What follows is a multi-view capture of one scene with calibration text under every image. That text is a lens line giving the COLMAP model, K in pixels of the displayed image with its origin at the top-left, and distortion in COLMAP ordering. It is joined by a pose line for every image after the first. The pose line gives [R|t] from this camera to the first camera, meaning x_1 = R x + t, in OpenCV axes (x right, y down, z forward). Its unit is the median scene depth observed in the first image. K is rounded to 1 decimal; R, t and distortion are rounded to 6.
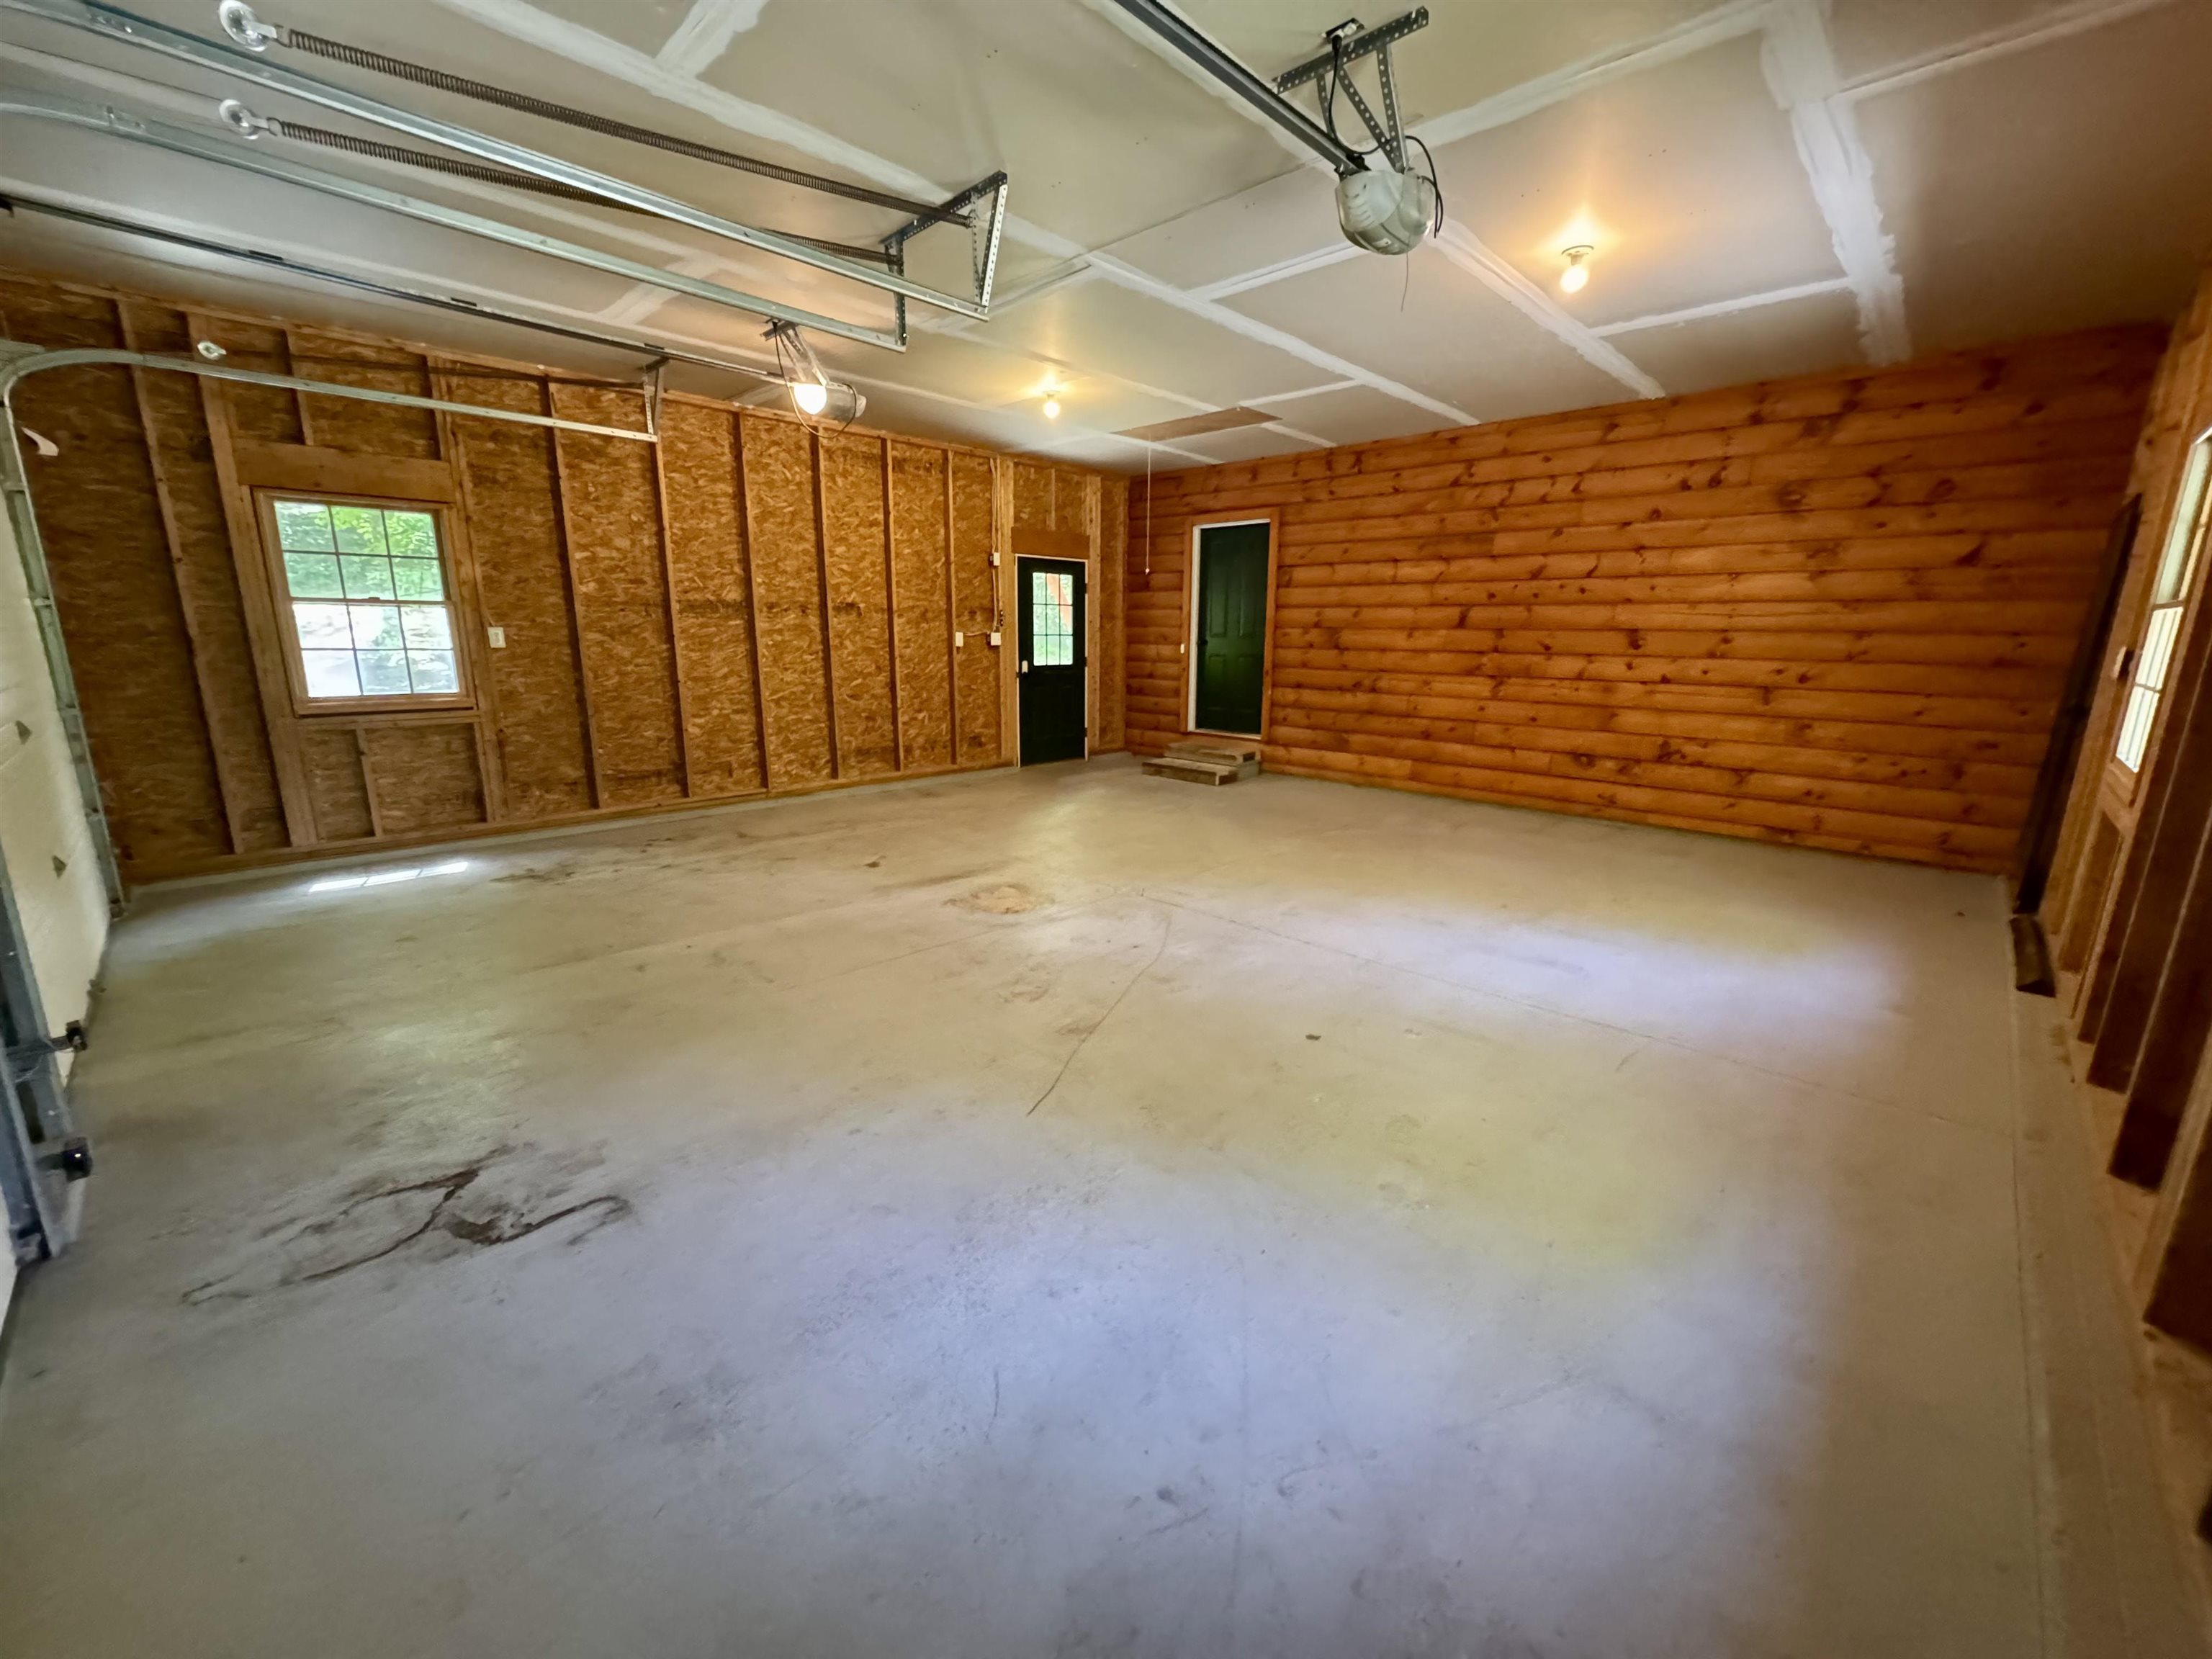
lens RADIAL K [[881.9, 0, 1103.6], [0, 881.9, 836.3], [0, 0, 1]] dist [-0.003143, 0.000778]
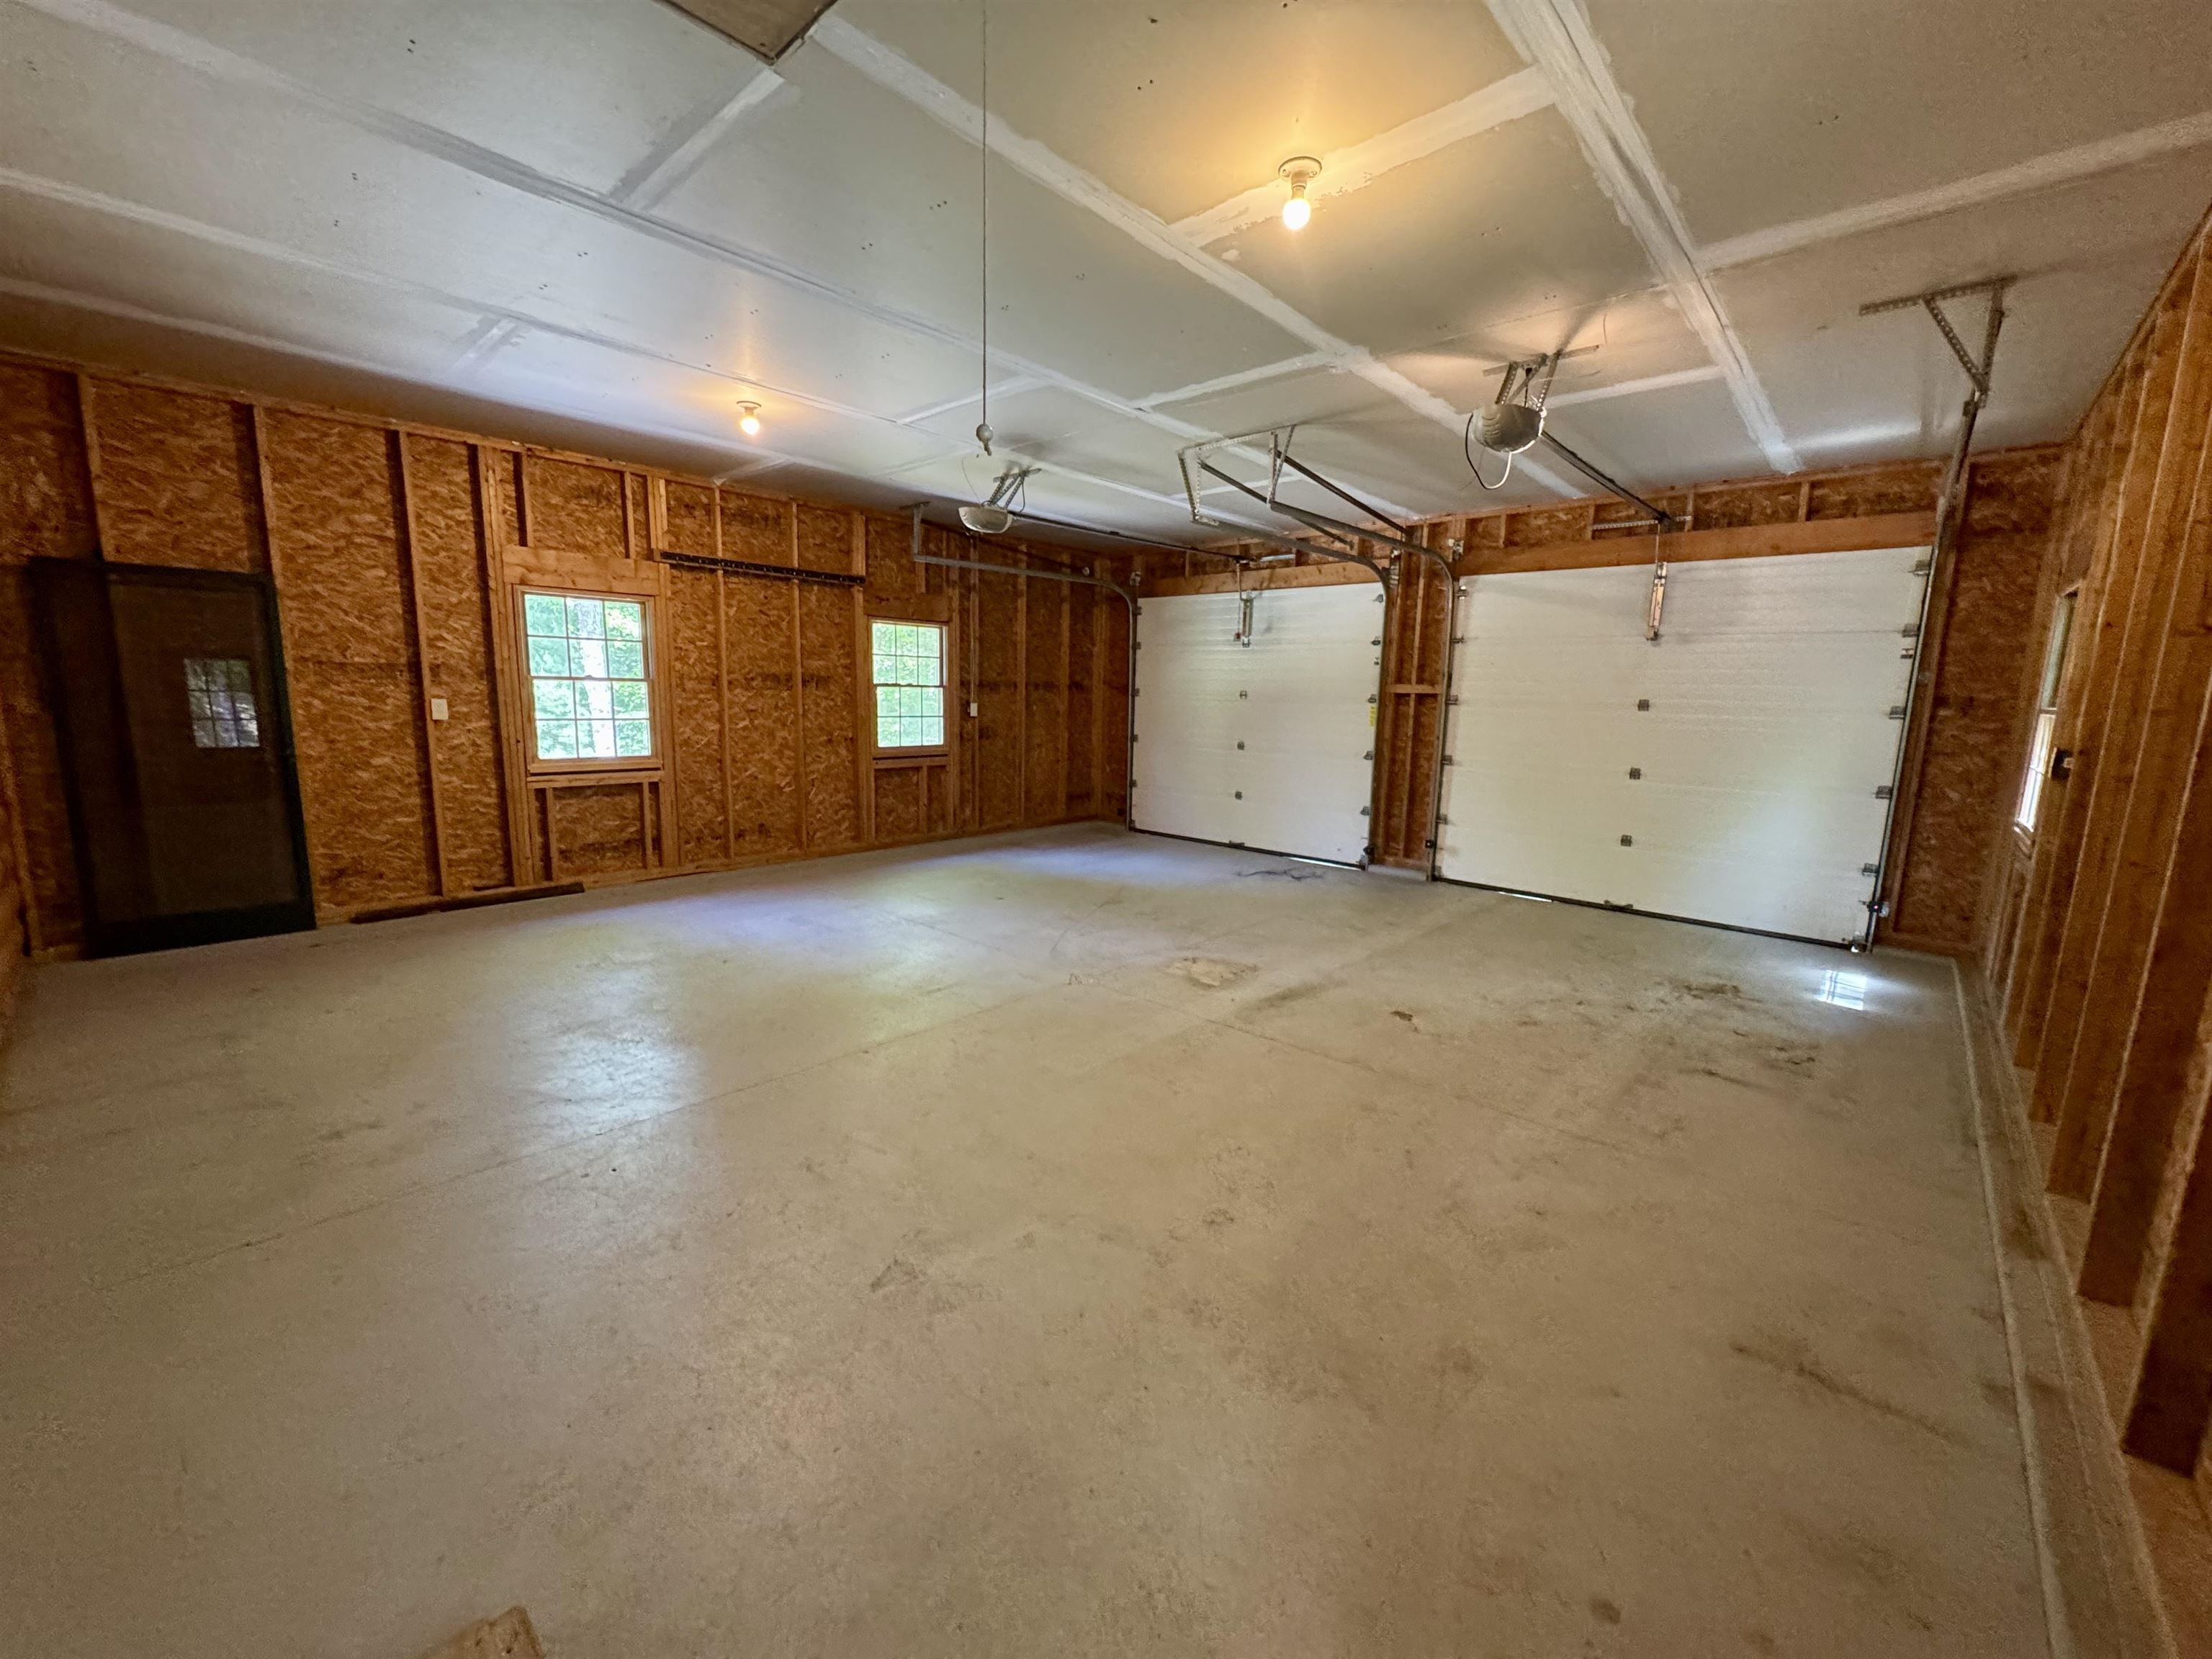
lens RADIAL K [[881.9, 0, 1106.2], [0, 881.9, 829.5], [0, 0, 1]] dist [-0.003143, 0.000778]
pose [[-0.998895, -0.028491, -0.037371, 0.046929], [-0.040412, 0.926665, 0.373709, -0.464955], [0.023983, 0.374806, -0.926793, 1.896684]]
